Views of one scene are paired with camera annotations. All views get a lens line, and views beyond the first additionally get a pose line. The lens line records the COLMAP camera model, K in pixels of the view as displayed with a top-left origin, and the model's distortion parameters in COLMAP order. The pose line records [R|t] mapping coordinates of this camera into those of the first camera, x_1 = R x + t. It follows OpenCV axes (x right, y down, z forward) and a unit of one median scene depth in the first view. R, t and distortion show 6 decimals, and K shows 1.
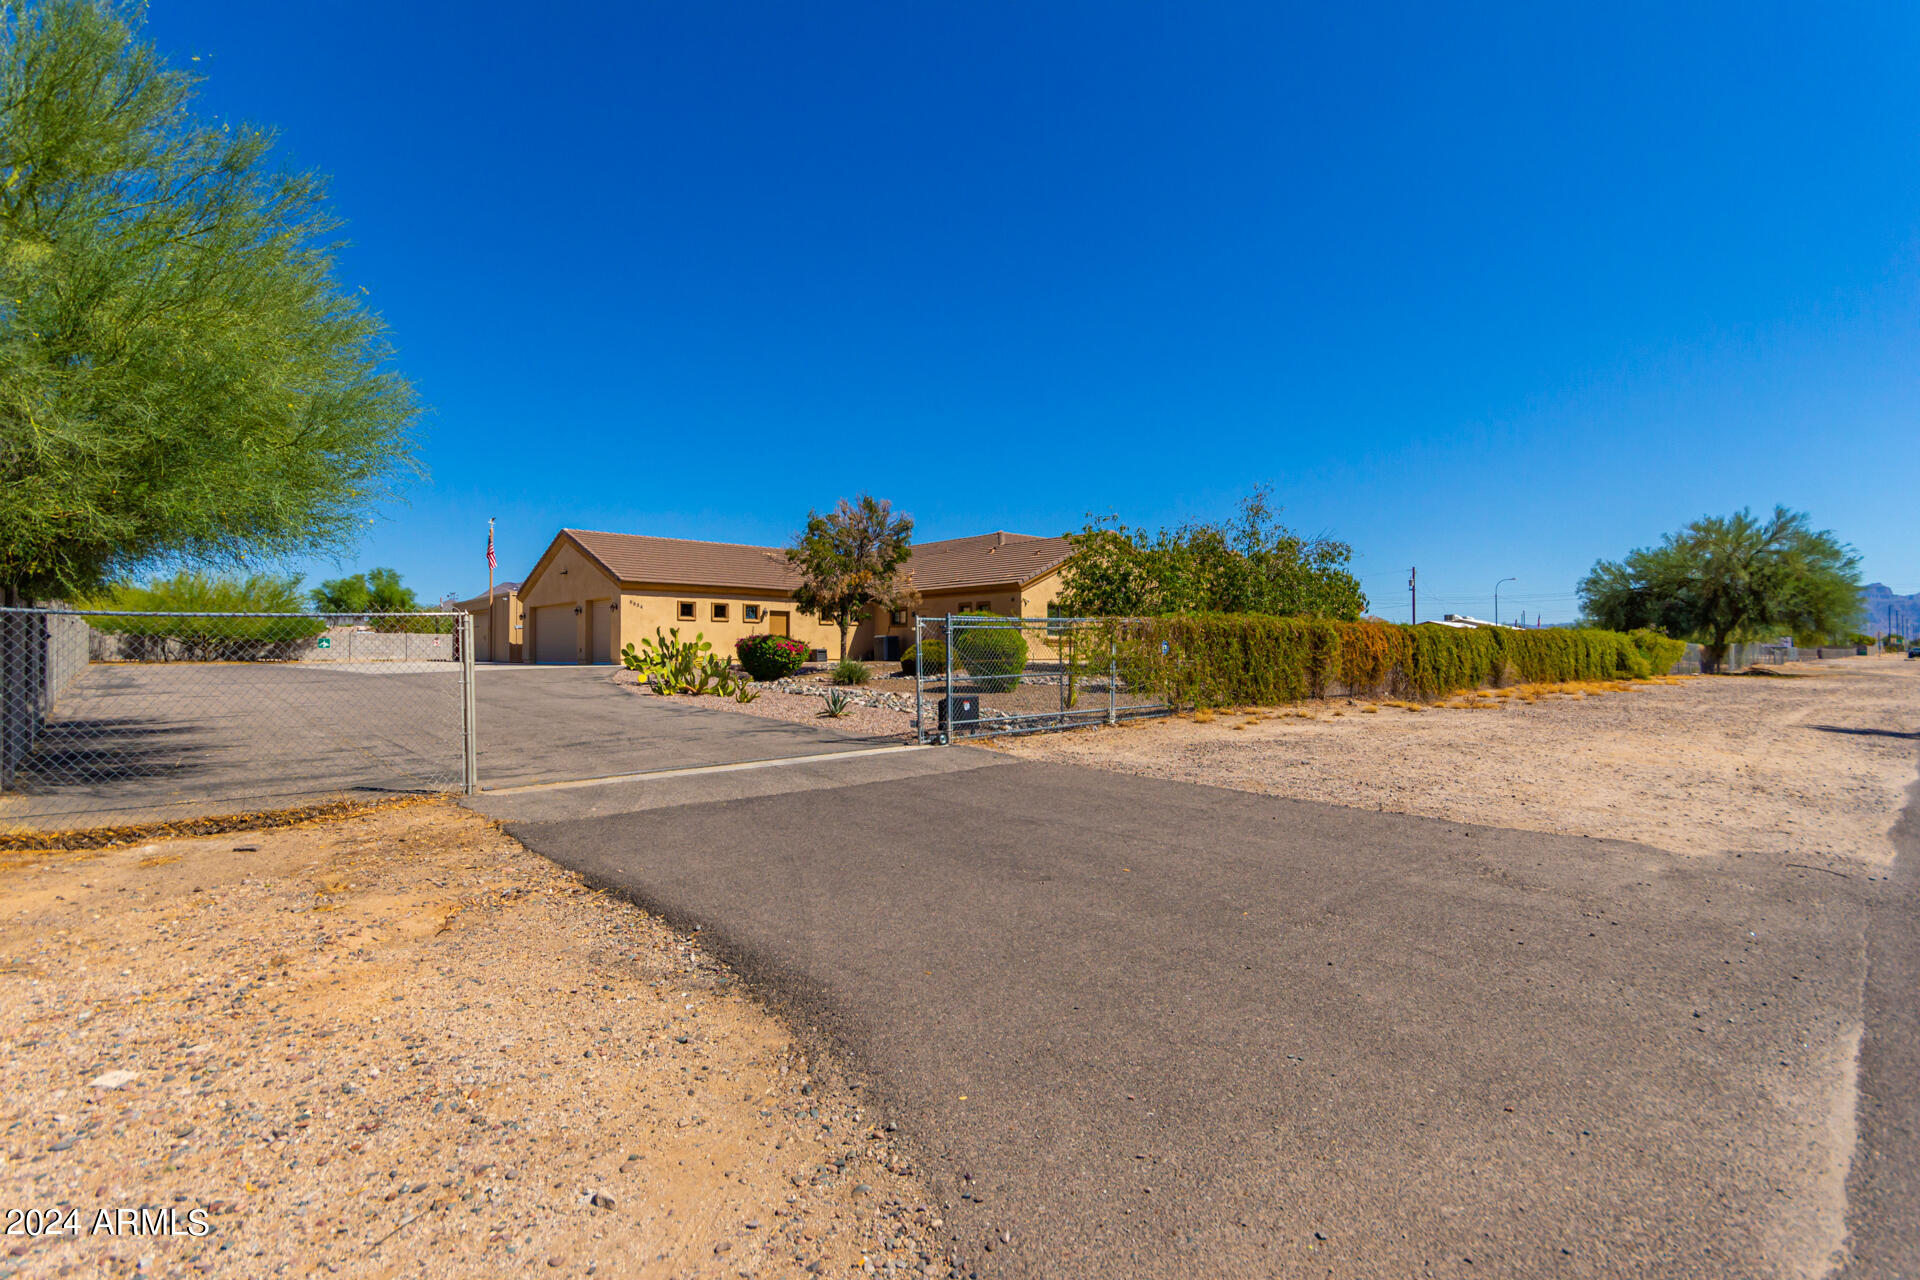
lens RADIAL K [[880.6, 0, 960.0], [0, 880.6, 640.0], [0, 0, 1]] dist [0.002931, 0.001203]
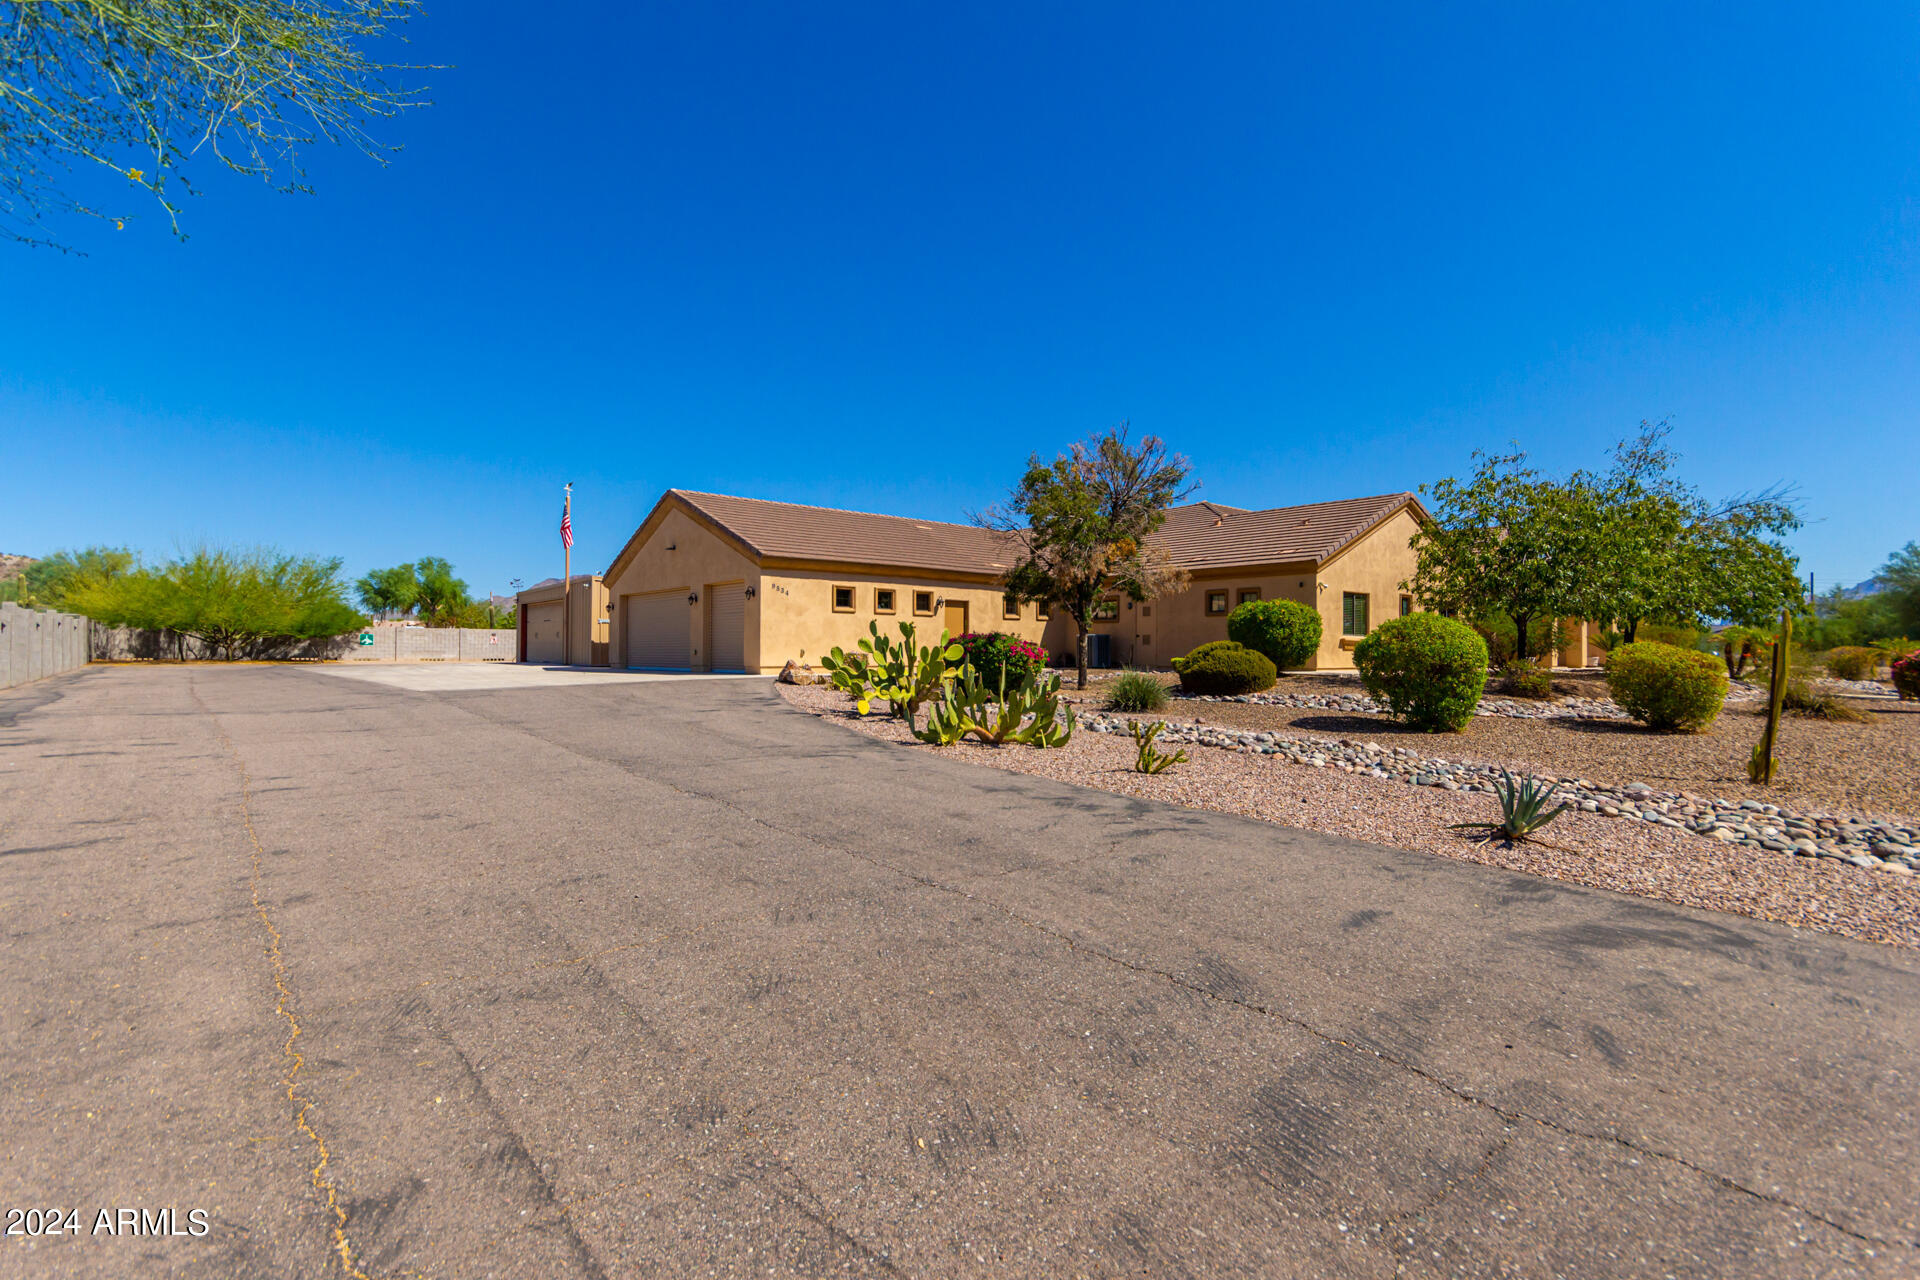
lens RADIAL K [[880.6, 0, 960.0], [0, 880.6, 640.0], [0, 0, 1]] dist [0.002931, 0.001203]
pose [[0.999169, 0.003772, -0.040593, -0.160885], [-0.003619, 0.999986, 0.003829, -0.002298], [0.040607, -0.003679, 0.999168, 0.244676]]
